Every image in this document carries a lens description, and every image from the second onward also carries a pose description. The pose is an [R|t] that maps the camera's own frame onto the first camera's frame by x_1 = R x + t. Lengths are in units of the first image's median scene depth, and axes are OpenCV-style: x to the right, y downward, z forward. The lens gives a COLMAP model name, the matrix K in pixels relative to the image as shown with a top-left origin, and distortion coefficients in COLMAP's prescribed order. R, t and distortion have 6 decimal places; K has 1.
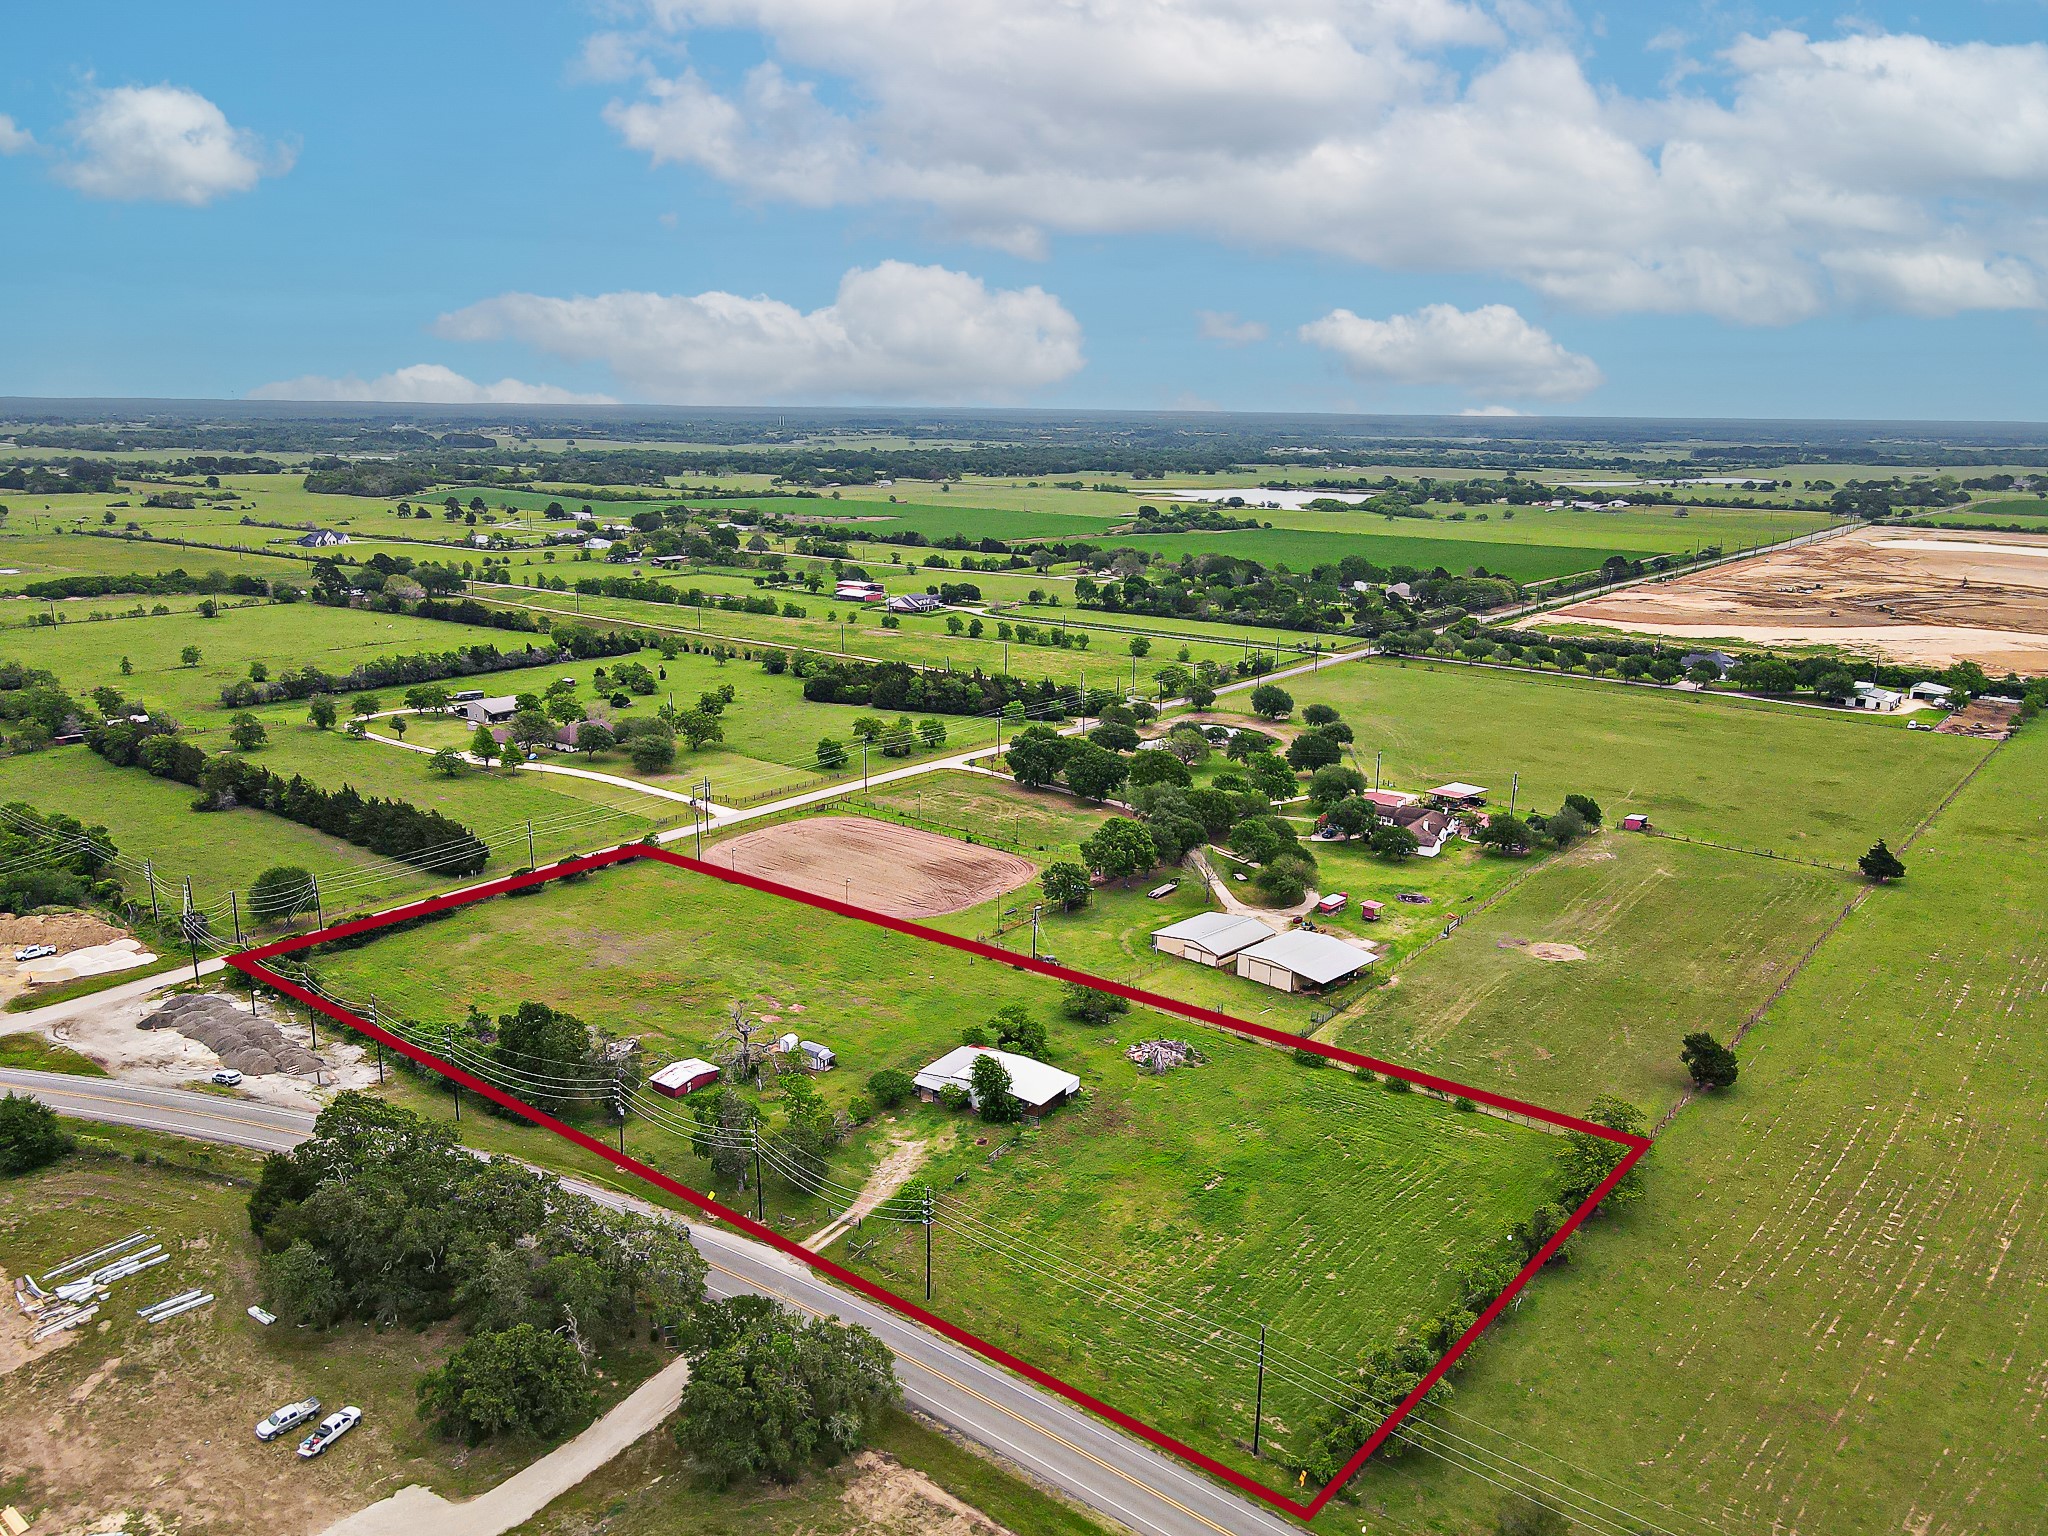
lens RADIAL K [[1510.5, 0, 1024.0], [0, 1510.5, 768.0], [0, 0, 1]] dist [-0.003313, 0.025572]
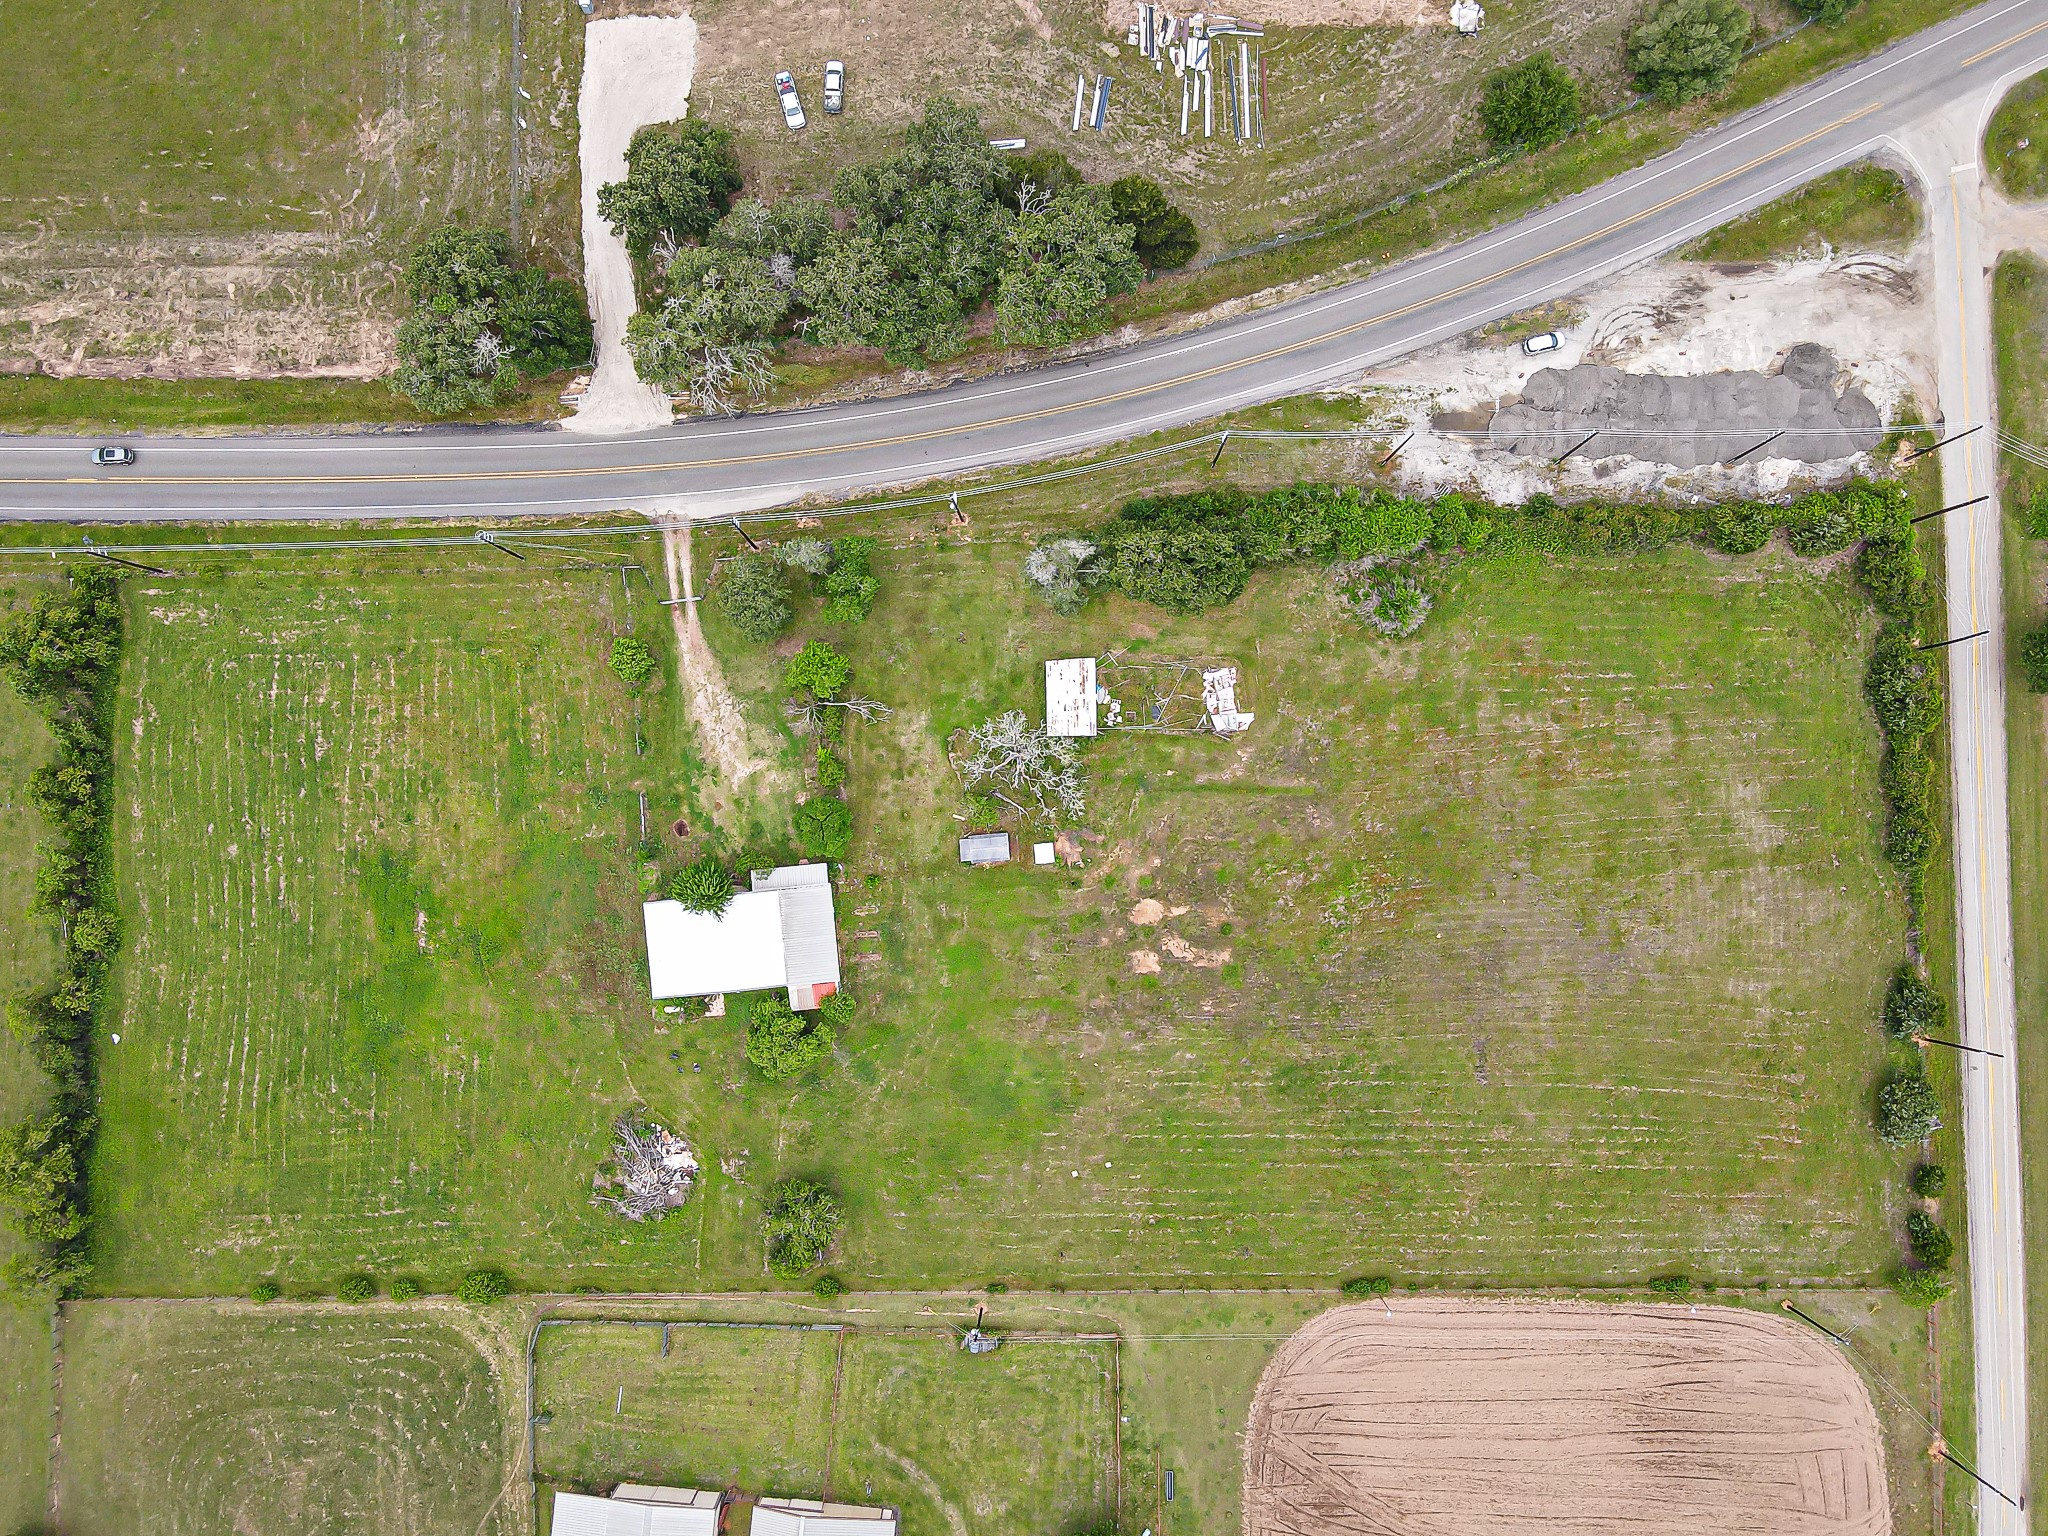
lens RADIAL K [[1510.5, 0, 1024.0], [0, 1510.5, 768.0], [0, 0, 1]] dist [-0.003313, 0.025572]
pose [[-0.777500, 0.628443, -0.023510, -0.129489], [-0.155318, -0.155663, 0.975523, -0.434643], [0.609401, 0.762121, 0.218636, 0.661724]]
